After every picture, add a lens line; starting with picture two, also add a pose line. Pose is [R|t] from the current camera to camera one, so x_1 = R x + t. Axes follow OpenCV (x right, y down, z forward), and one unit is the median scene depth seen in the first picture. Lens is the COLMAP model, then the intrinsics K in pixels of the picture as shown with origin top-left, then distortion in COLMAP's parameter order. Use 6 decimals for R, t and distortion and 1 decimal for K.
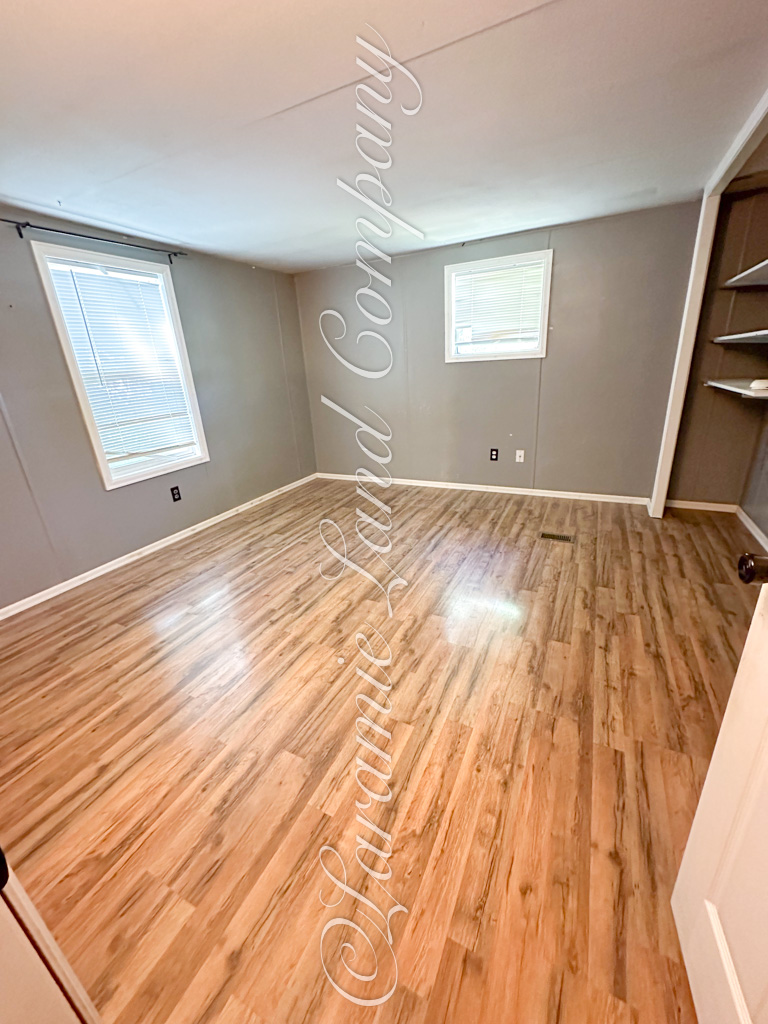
lens RADIAL K [[408.3, 0, 384.0], [0, 408.3, 512.0], [0, 0, 1]] dist [-0.001500, 0.000183]
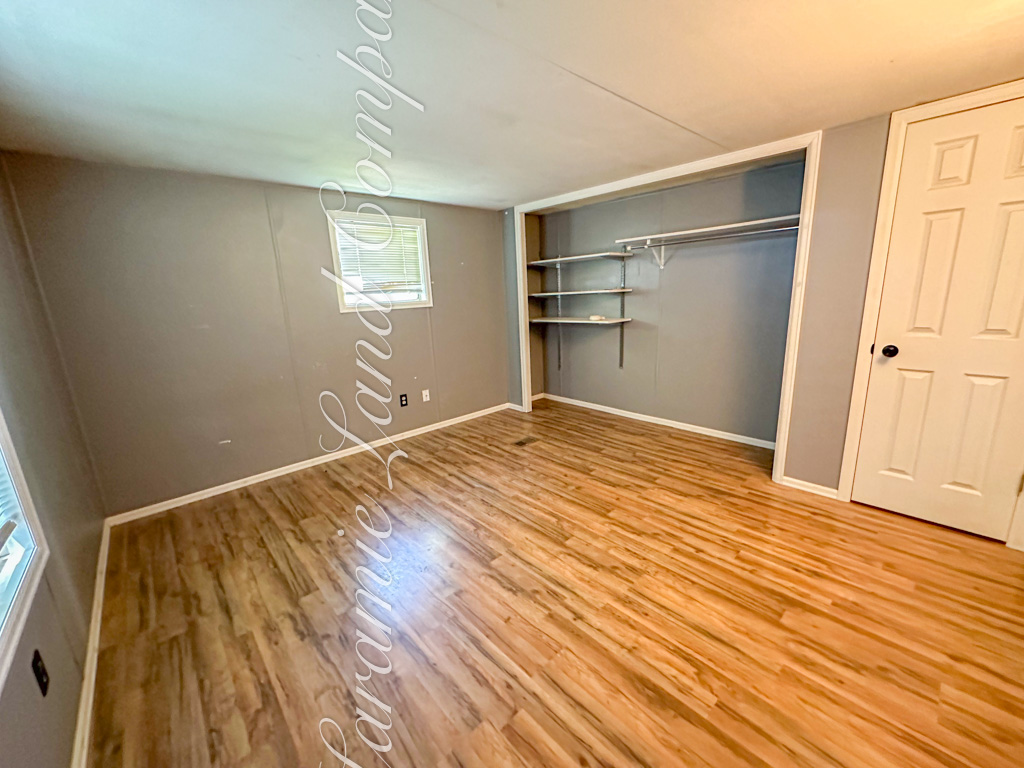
lens RADIAL K [[408.3, 0, 512.0], [0, 408.3, 384.0], [0, 0, 1]] dist [-0.001500, 0.000183]
pose [[0.364241, -0.169760, 0.915702, -0.835645], [0.342411, 0.938788, 0.037838, -0.195949], [-0.866074, 0.299764, 0.400072, 0.574035]]
